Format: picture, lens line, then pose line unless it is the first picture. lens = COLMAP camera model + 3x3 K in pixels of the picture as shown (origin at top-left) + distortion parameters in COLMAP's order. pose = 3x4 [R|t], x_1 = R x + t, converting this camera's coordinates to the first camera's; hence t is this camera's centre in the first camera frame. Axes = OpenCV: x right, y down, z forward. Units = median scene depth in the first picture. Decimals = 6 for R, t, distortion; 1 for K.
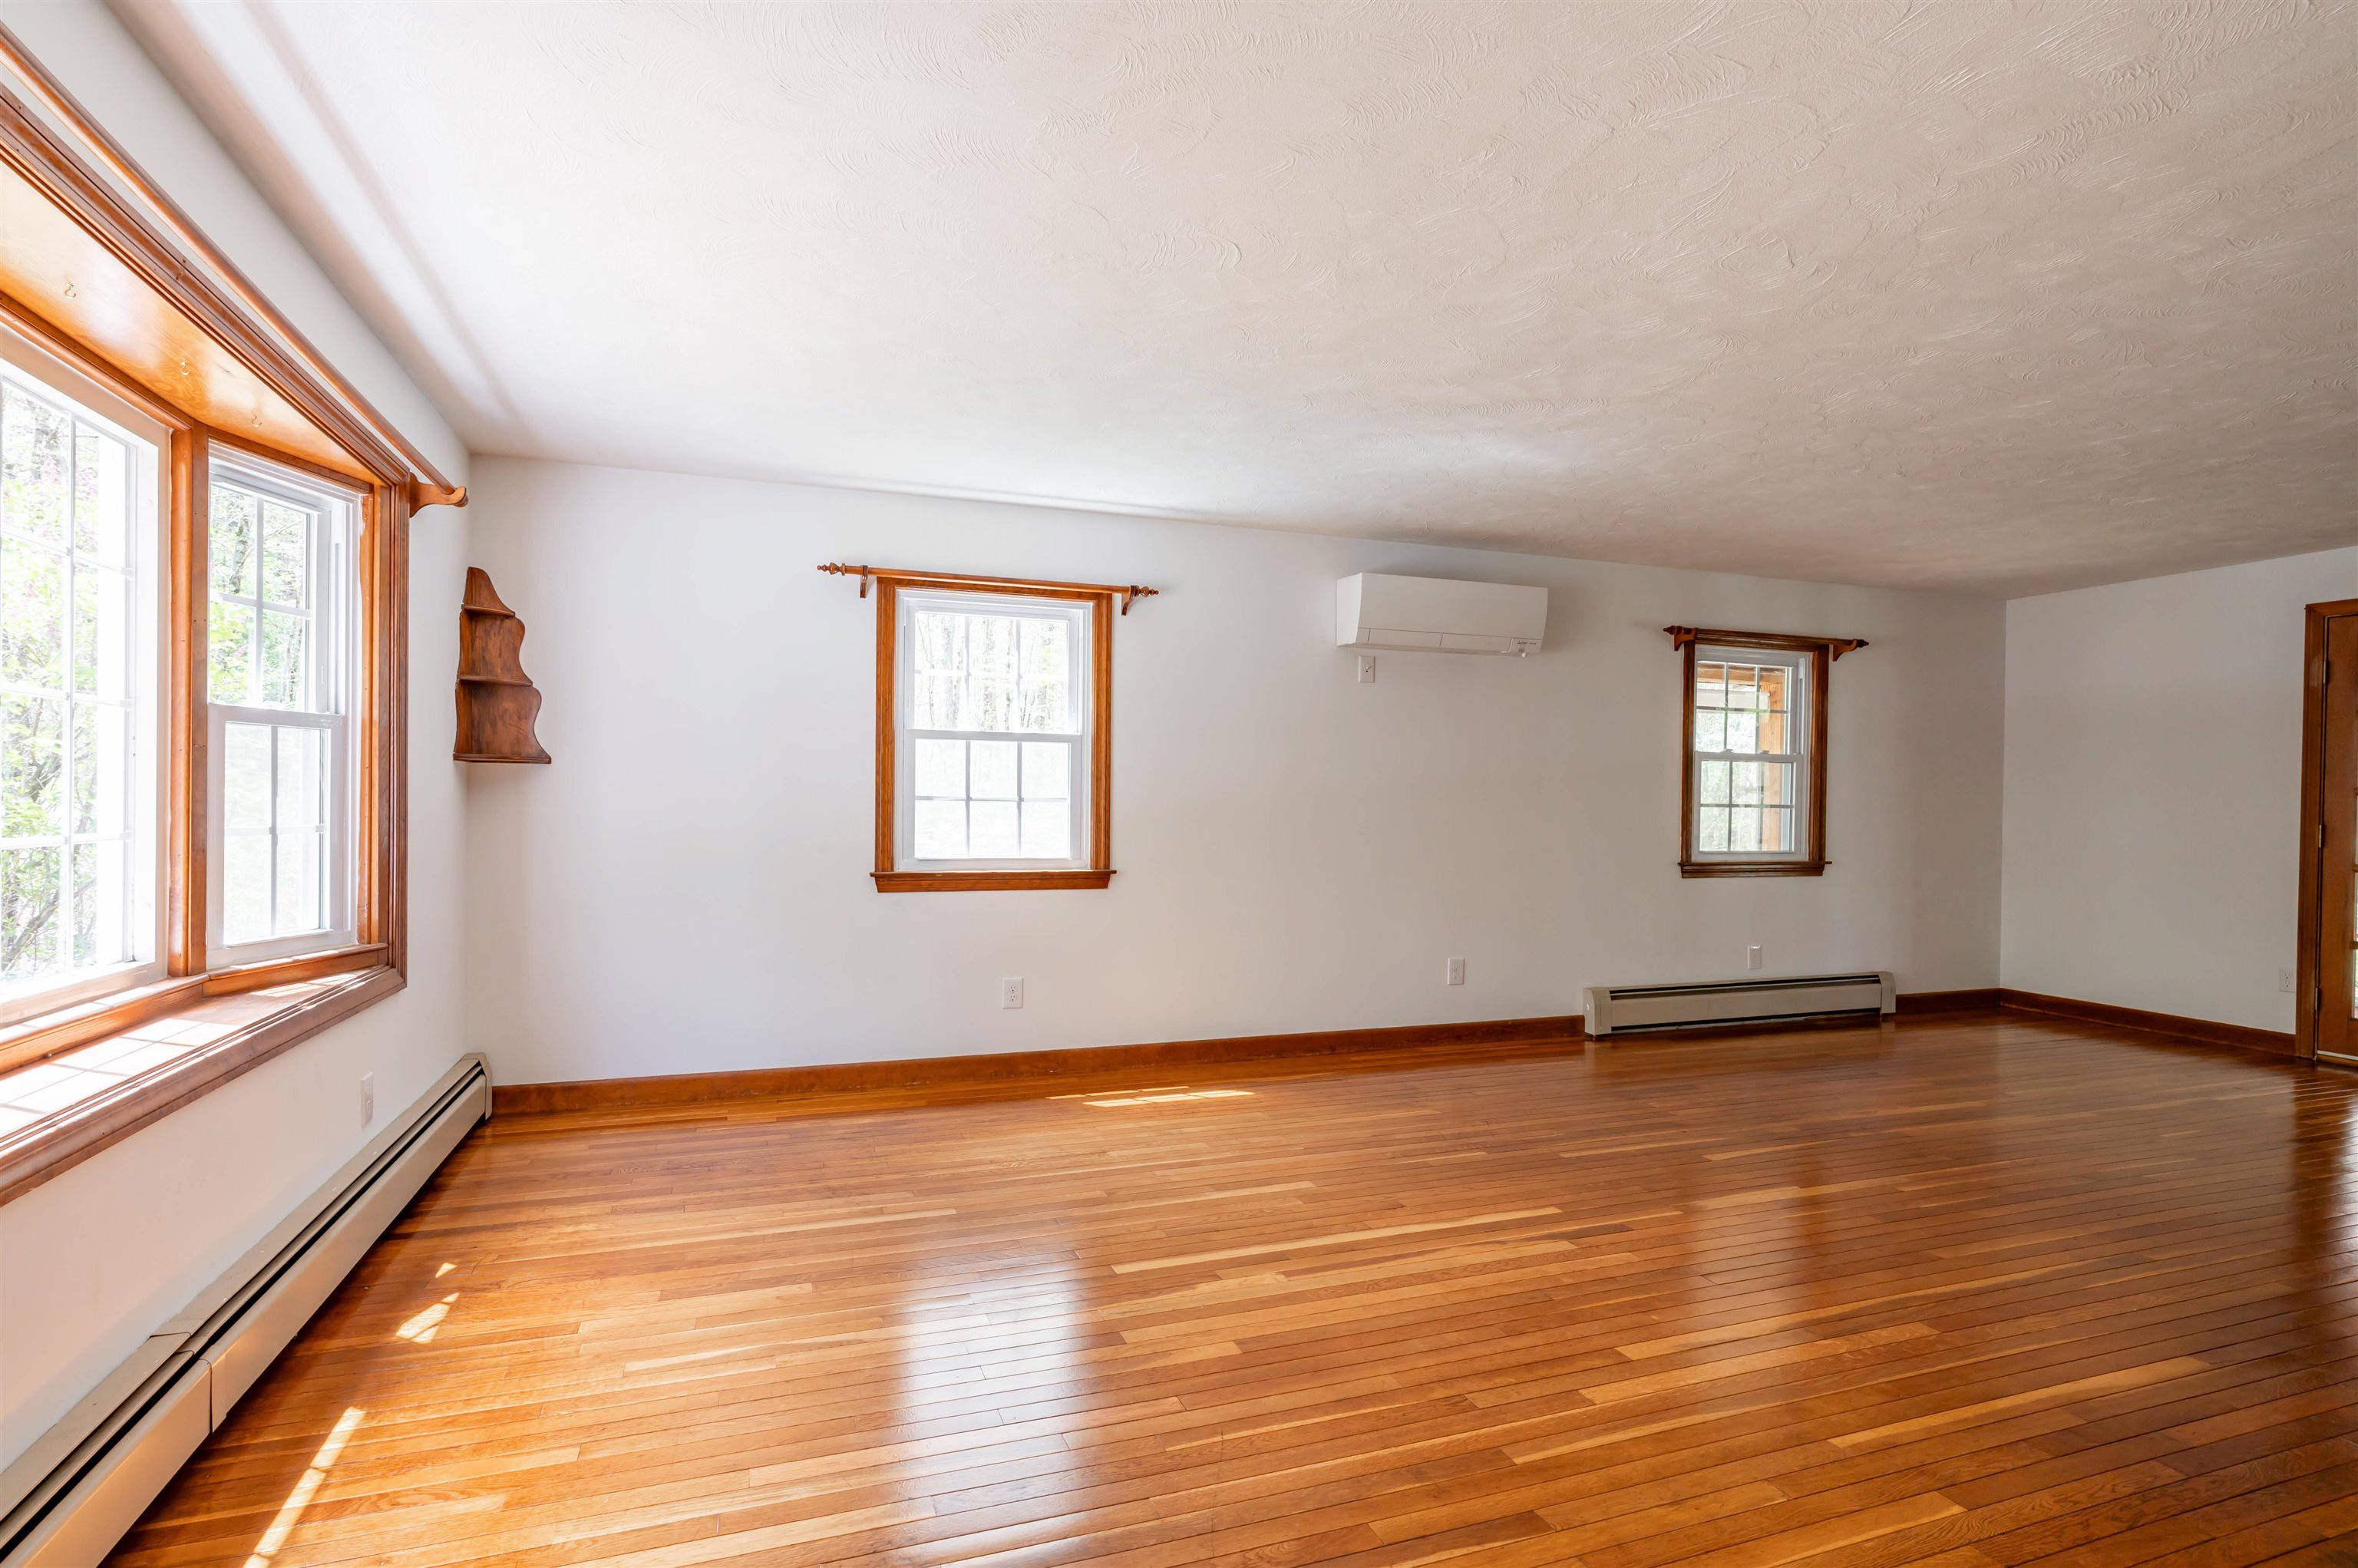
lens RADIAL K [[1166.3, 0, 1165.8], [0, 1166.3, 794.4], [0, 0, 1]] dist [-0.001754, 0.001832]
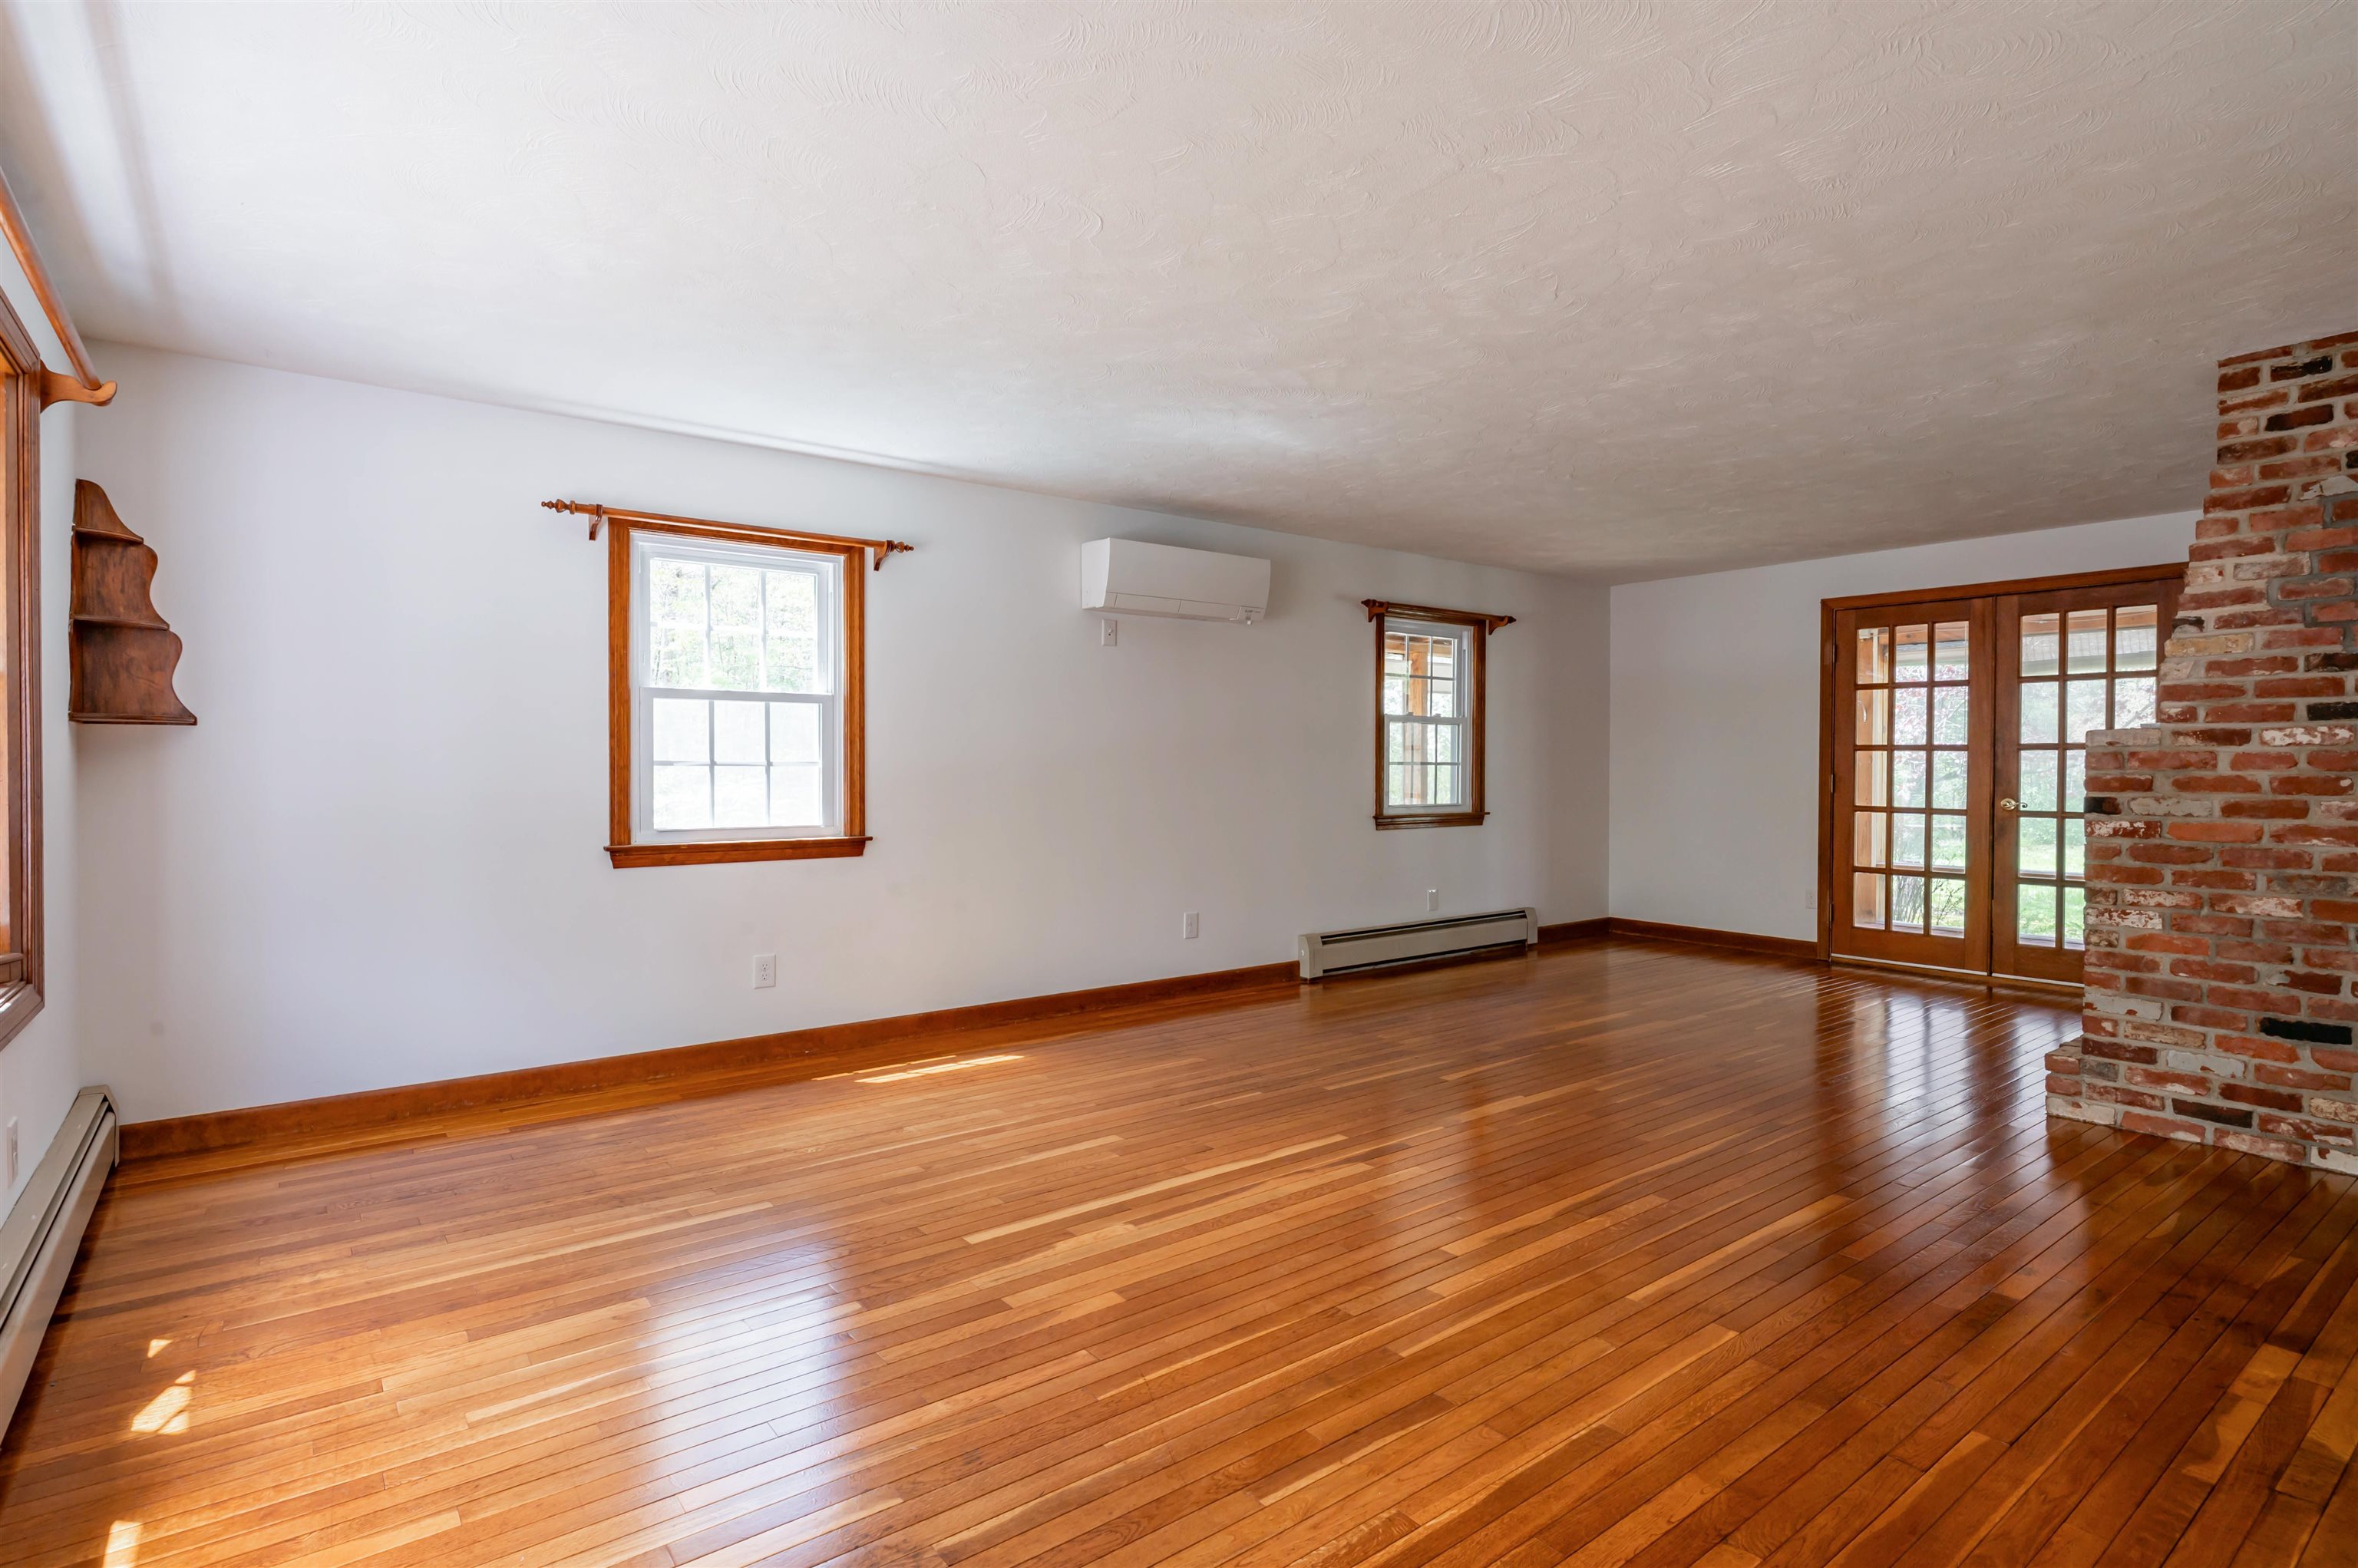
lens RADIAL K [[1193.9, 0, 1161.3], [0, 1193.9, 758.8], [0, 0, 1]] dist [-0.000975, 0.001170]
pose [[0.951637, -0.007629, 0.307130, -0.145077], [0.006648, 0.999969, 0.004238, -0.001954], [-0.307153, -0.001991, 0.951658, -0.006899]]
